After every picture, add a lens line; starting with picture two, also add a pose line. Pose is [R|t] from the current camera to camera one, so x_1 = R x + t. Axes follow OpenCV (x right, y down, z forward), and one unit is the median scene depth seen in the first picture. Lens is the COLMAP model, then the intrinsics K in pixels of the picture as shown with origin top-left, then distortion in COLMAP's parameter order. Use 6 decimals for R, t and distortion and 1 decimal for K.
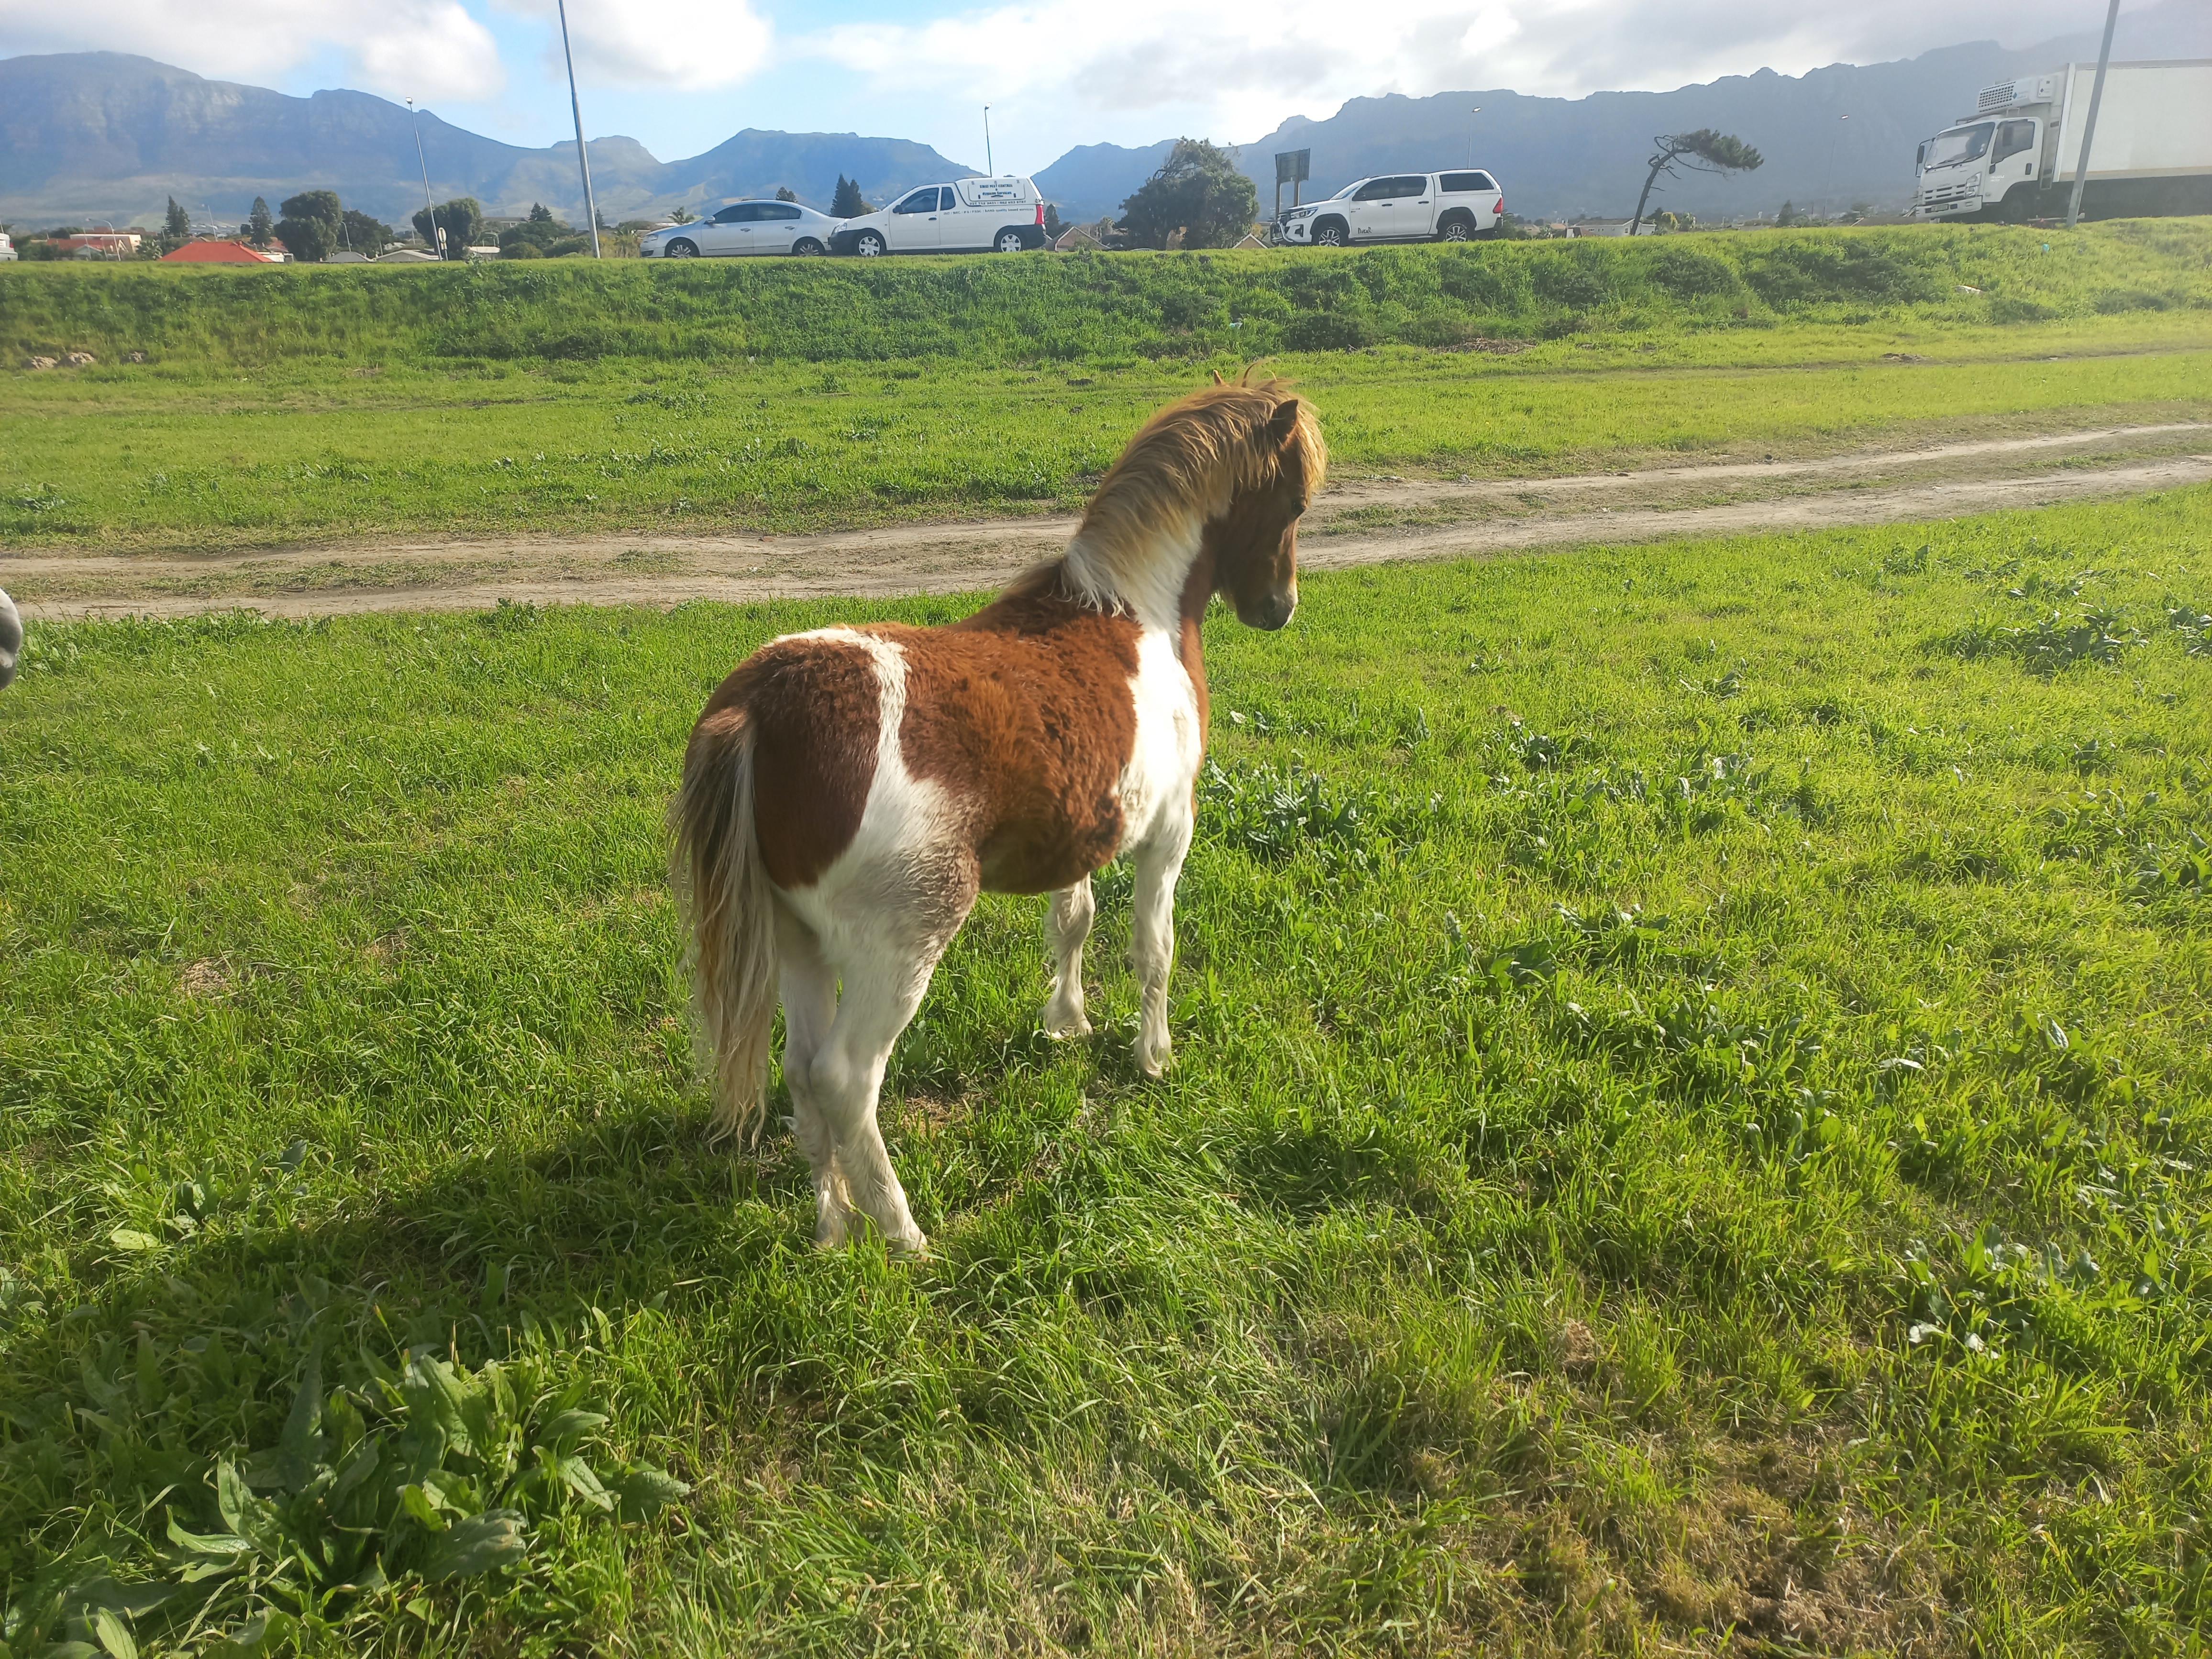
lens RADIAL K [[1596.2, 0, 1110.8], [0, 1596.2, 838.5], [0, 0, 1]] dist [0.037464, -0.009581]
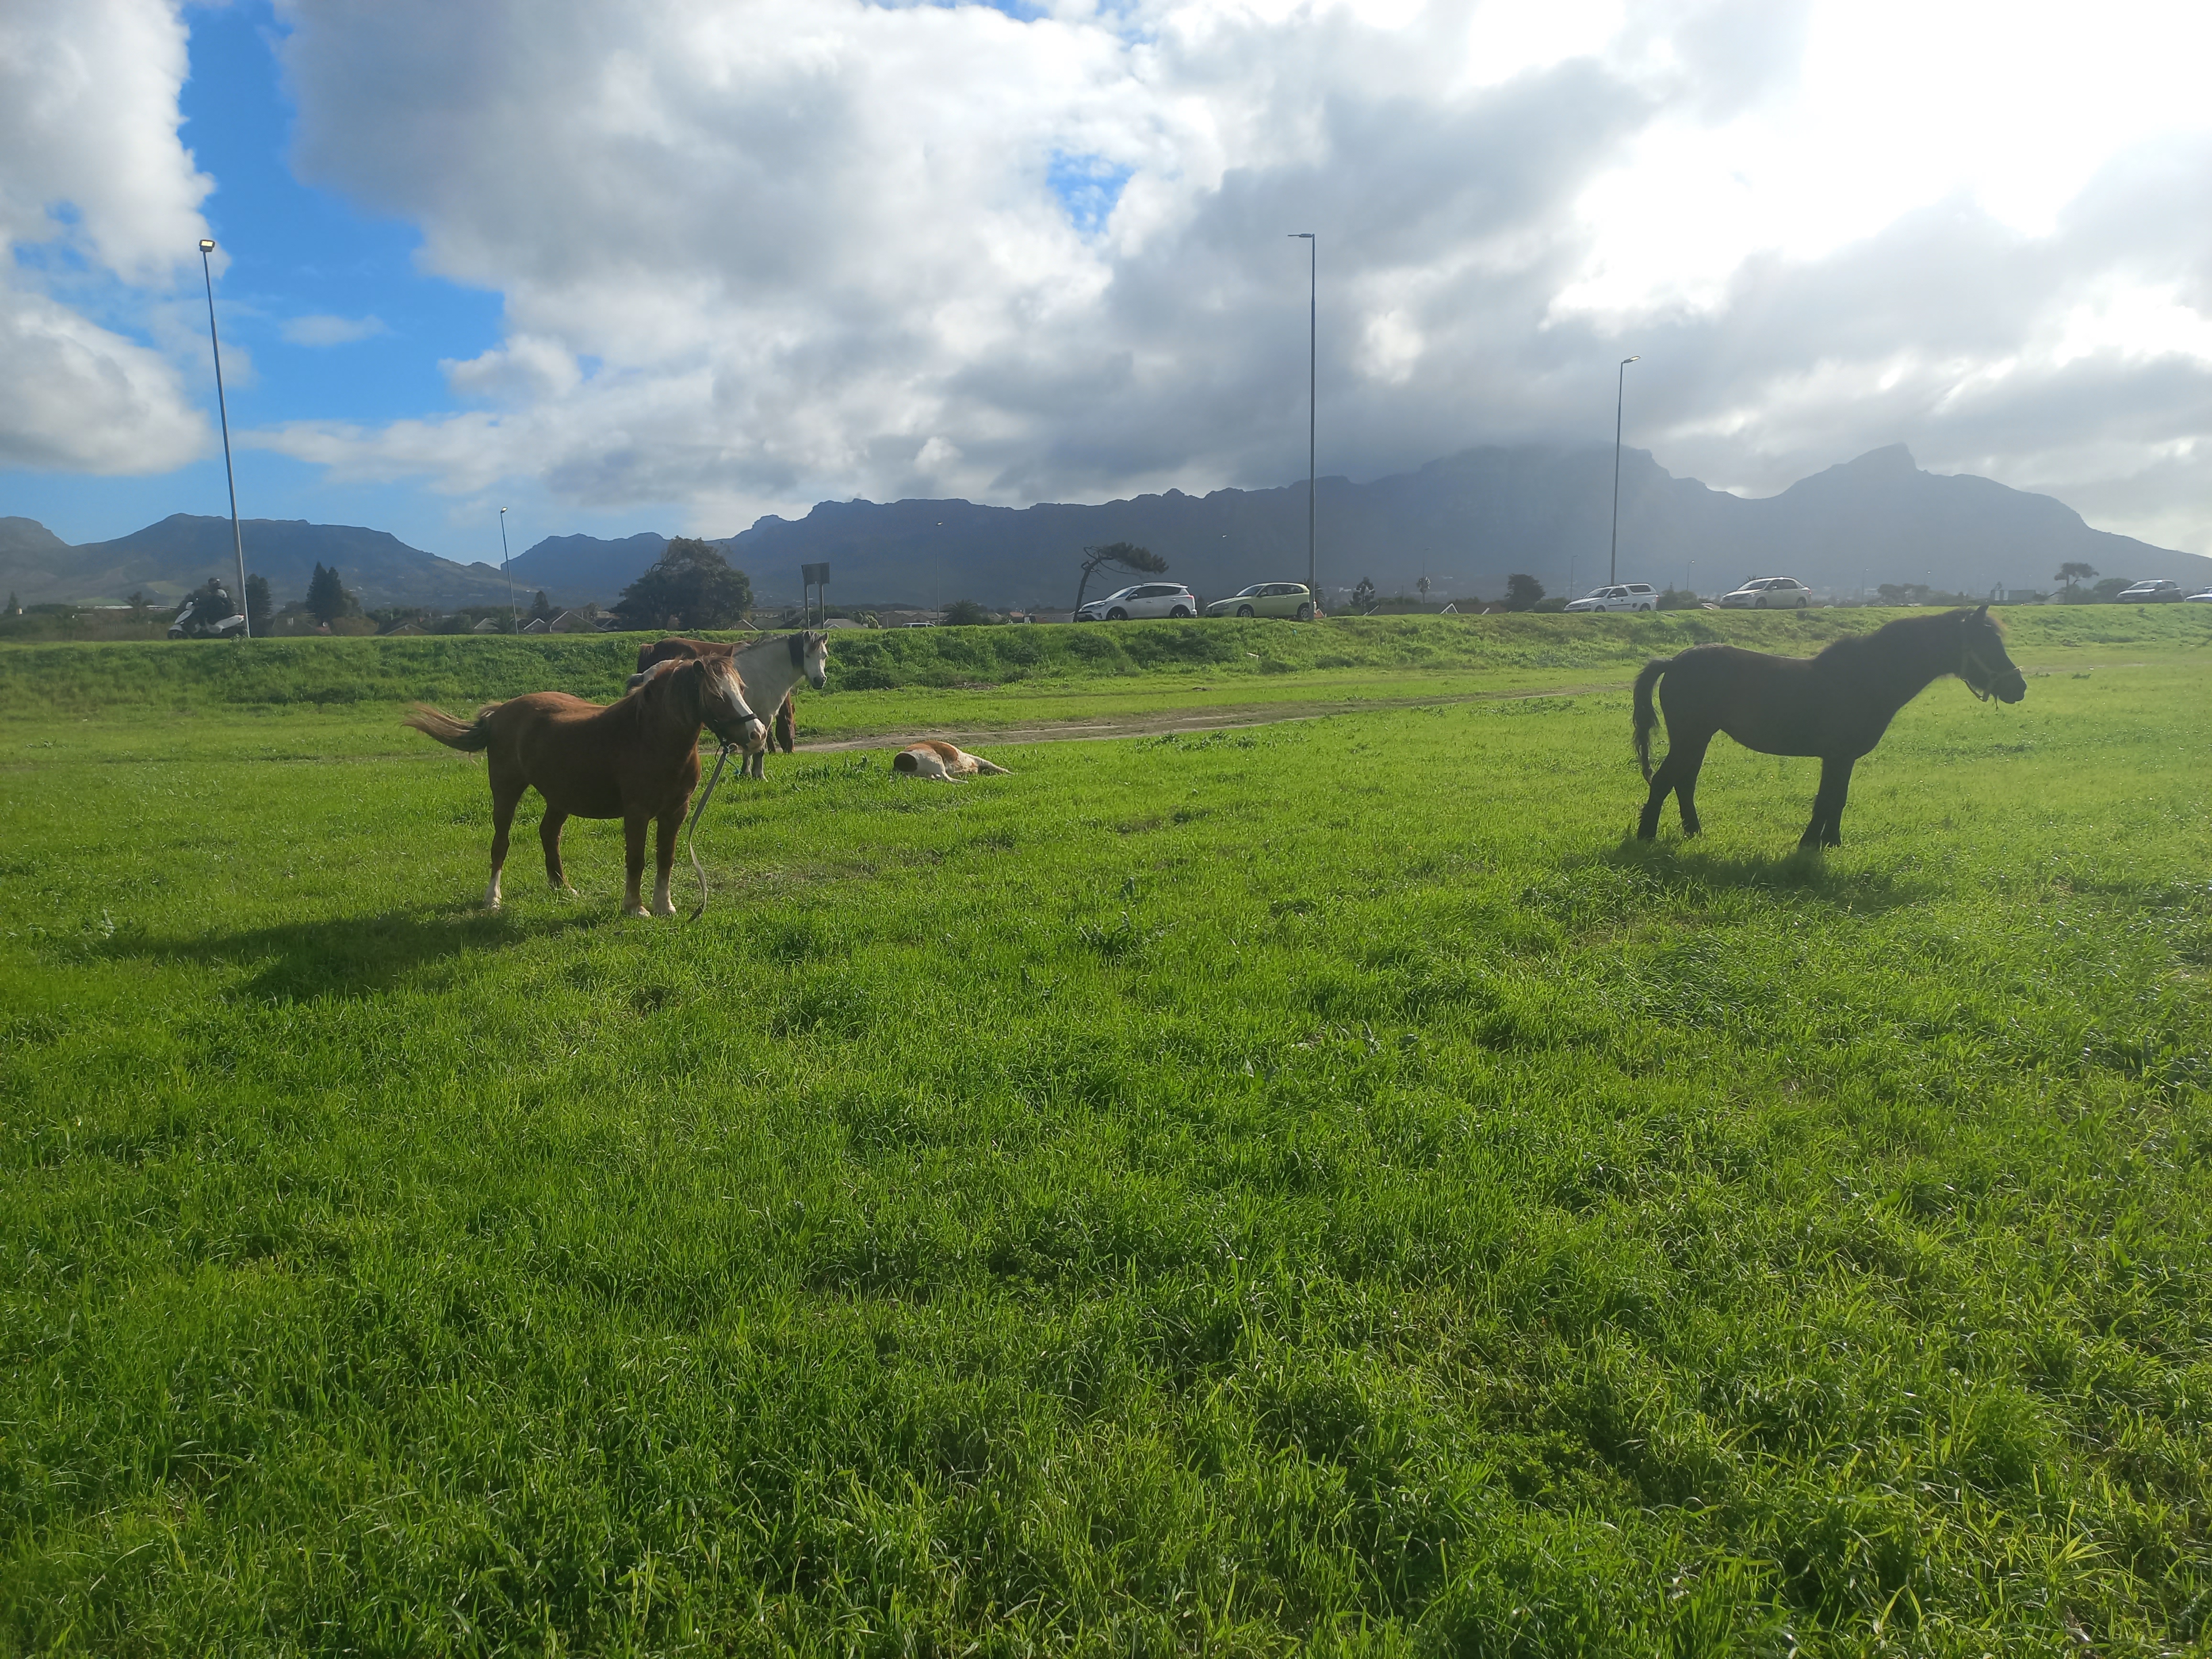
lens RADIAL K [[1596.2, 0, 1116.9], [0, 1596.2, 830.3], [0, 0, 1]] dist [0.037464, -0.009581]
pose [[0.950597, -0.039616, 0.307888, -0.110633], [0.108432, 0.971723, -0.209752, 0.163304], [-0.290873, 0.232775, 0.928013, -0.437276]]
